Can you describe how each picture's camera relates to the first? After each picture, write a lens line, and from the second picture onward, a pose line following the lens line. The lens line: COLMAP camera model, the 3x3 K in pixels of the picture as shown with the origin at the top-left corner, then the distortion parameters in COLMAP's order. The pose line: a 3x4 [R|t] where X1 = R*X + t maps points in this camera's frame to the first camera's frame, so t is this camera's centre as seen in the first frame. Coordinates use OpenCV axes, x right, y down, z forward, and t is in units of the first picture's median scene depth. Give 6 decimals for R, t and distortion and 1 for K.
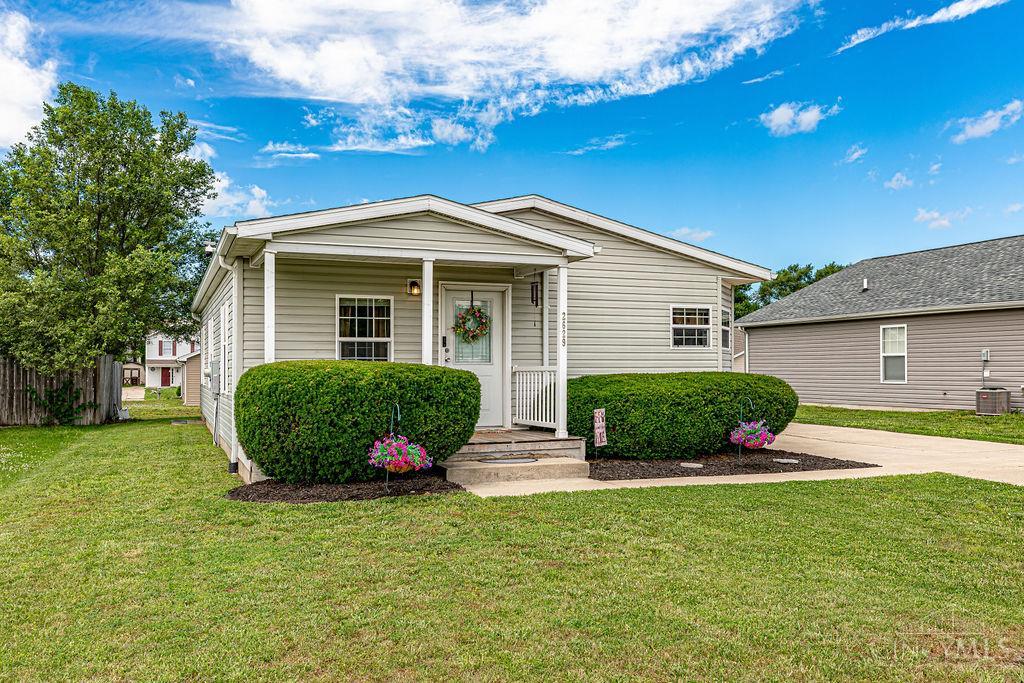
lens RADIAL K [[885.9, 0, 554.2], [0, 885.9, 346.2], [0, 0, 1]] dist [-0.009716, 0.002157]
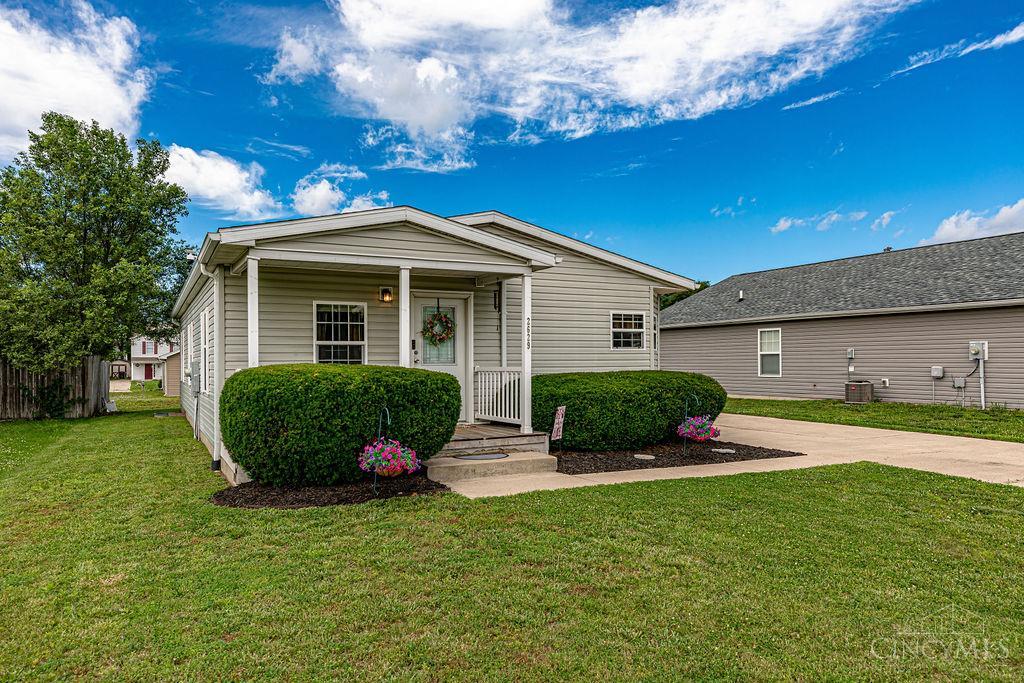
lens RADIAL K [[692.9, 0, 510.2], [0, 692.9, 355.5], [0, 0, 1]] dist [0.008514, 0.001161]
pose [[0.997800, -0.003638, 0.066189, -0.062697], [0.002632, 0.999880, 0.015275, -0.004590], [-0.066236, -0.015067, 0.997690, 0.143303]]
